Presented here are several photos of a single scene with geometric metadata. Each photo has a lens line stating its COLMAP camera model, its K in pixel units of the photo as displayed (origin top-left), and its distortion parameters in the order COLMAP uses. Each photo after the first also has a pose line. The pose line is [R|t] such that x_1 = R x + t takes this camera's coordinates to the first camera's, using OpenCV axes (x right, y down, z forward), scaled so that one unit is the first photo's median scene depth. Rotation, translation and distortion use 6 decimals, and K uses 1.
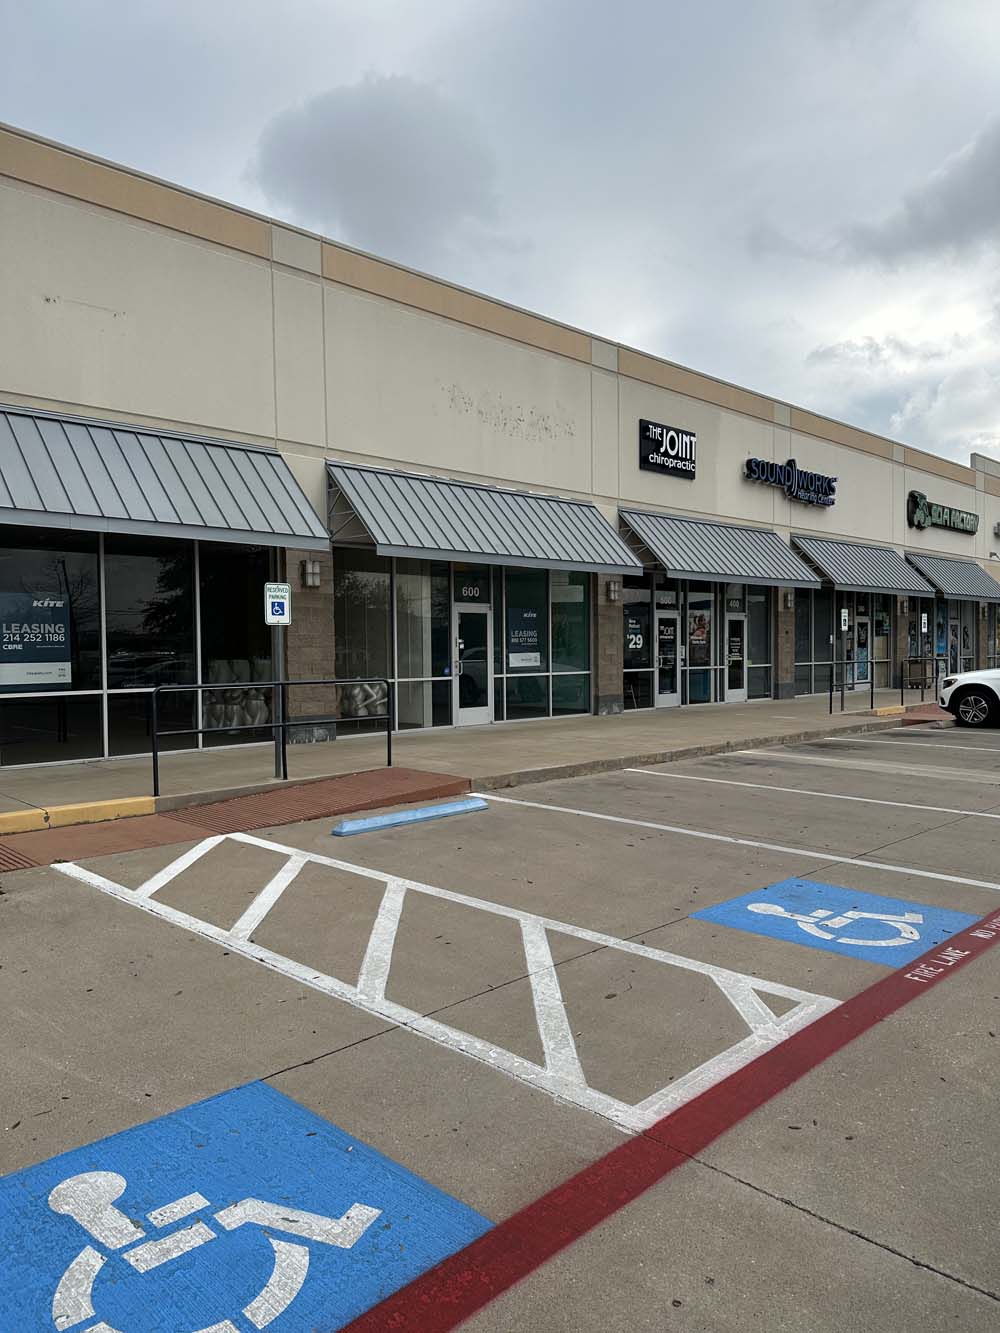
lens RADIAL K [[951.3, 0, 508.6], [0, 951.3, 670.0], [0, 0, 1]] dist [0.056563, -0.057327]
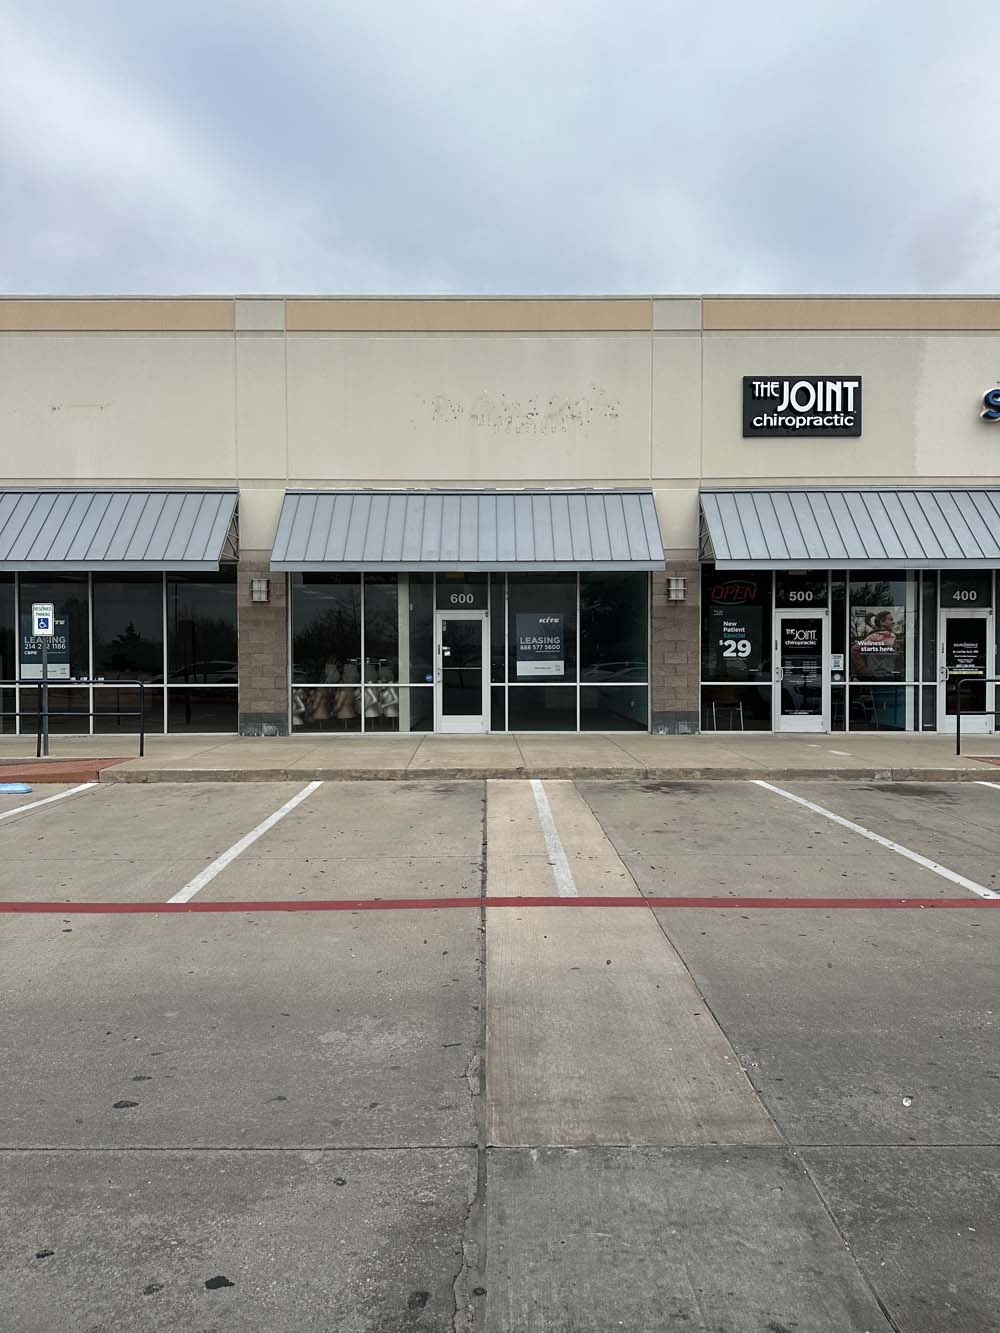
lens RADIAL K [[951.3, 0, 502.2], [0, 951.3, 662.9], [0, 0, 1]] dist [0.056563, -0.057327]
pose [[0.697057, 0.010700, -0.716936, 0.647574], [-0.020780, 0.999770, -0.005282, -0.010069], [0.716715, 0.018580, 0.697119, 0.315351]]
